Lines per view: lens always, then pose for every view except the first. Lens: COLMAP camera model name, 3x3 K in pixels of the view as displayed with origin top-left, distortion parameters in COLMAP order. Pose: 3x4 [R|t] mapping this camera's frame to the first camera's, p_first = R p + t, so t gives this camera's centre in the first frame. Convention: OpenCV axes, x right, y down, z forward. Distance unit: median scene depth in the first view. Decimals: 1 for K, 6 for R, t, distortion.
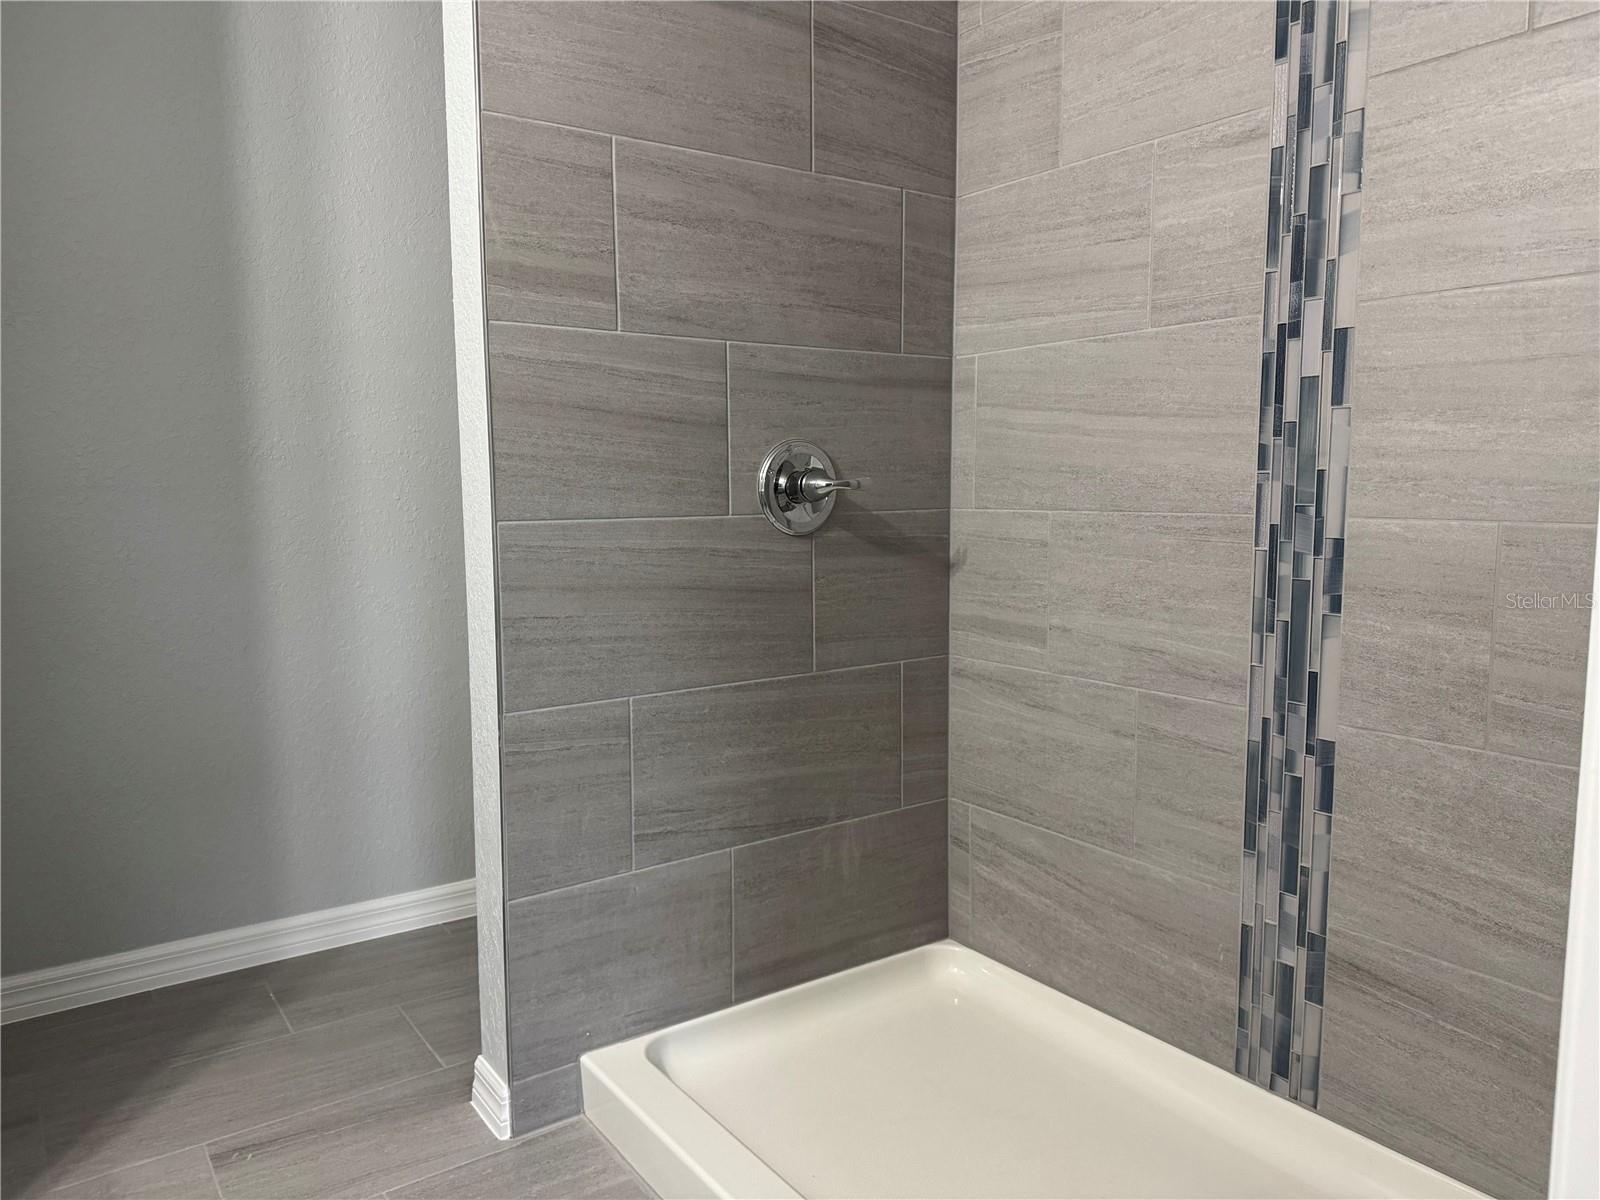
lens RADIAL K [[1120.9, 0, 795.1], [0, 1120.9, 604.5], [0, 0, 1]] dist [0.070064, -0.087998]
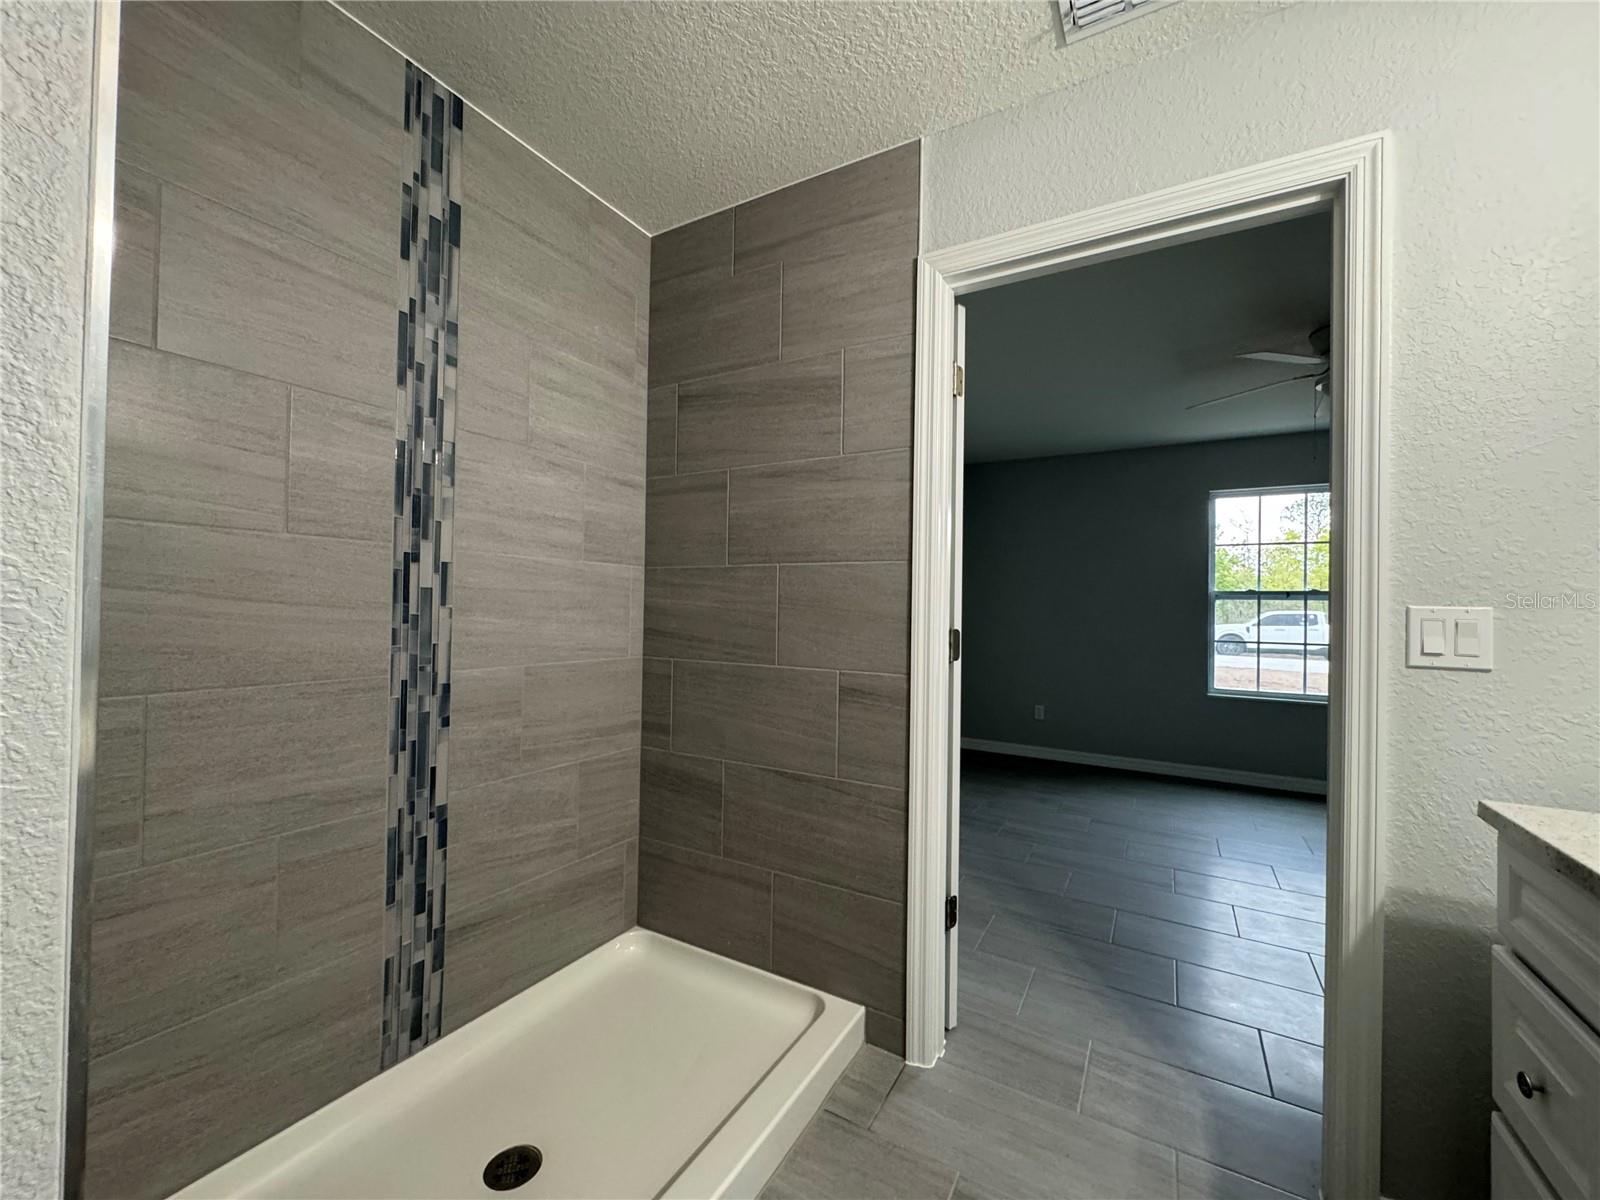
lens RADIAL K [[638.3, 0, 799.5], [0, 638.3, 600.3], [0, 0, 1]] dist [-0.001337, -0.000387]
pose [[-0.406849, 0.004510, 0.913484, -0.591838], [0.083483, 0.995987, 0.032264, -0.163074], [-0.909673, 0.089387, -0.405592, 0.863612]]
